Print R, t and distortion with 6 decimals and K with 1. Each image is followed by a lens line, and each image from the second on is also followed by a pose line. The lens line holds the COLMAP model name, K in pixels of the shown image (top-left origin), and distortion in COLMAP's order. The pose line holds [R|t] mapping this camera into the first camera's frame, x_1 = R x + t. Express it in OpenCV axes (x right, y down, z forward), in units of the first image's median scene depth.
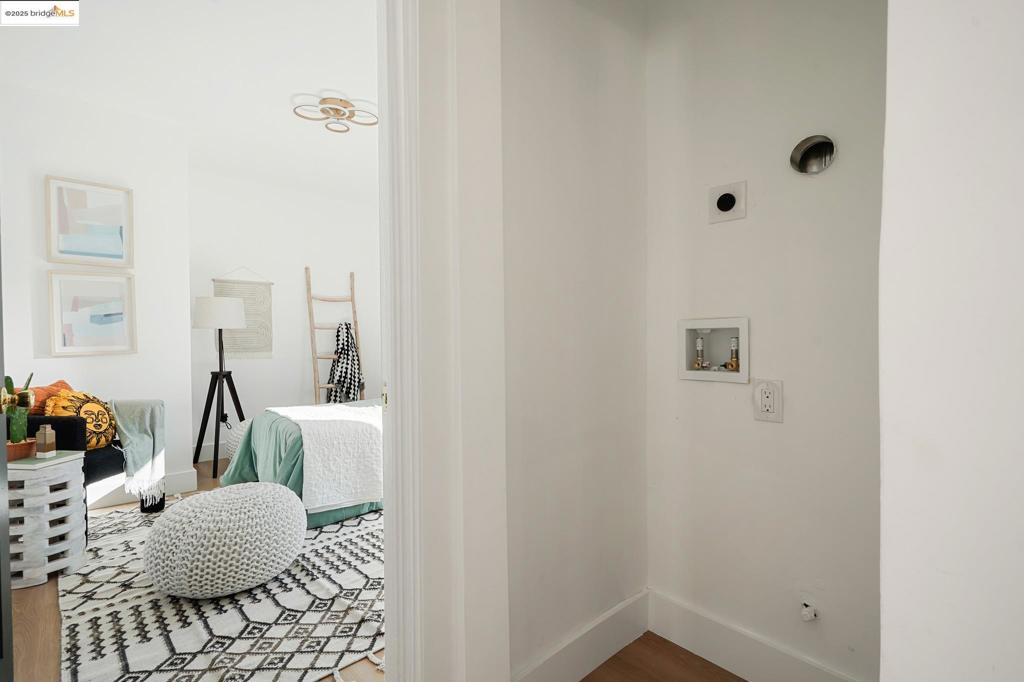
lens RADIAL K [[479.7, 0, 512.3], [0, 479.7, 336.4], [0, 0, 1]] dist [-0.001656, -0.001952]
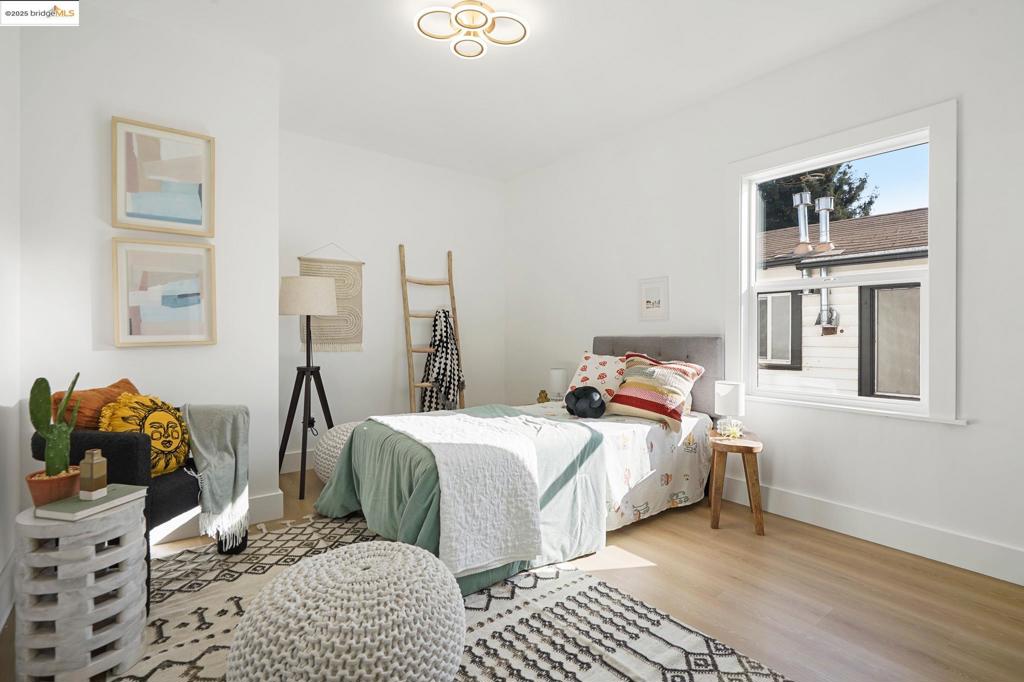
lens RADIAL K [[479.7, 0, 511.4], [0, 479.7, 320.8], [0, 0, 1]] dist [-0.001656, -0.001952]
pose [[0.994716, 0.005150, -0.102536, -0.248361], [-0.006877, 0.999840, -0.016489, 0.006678], [0.102435, 0.017107, 0.994593, 0.299379]]
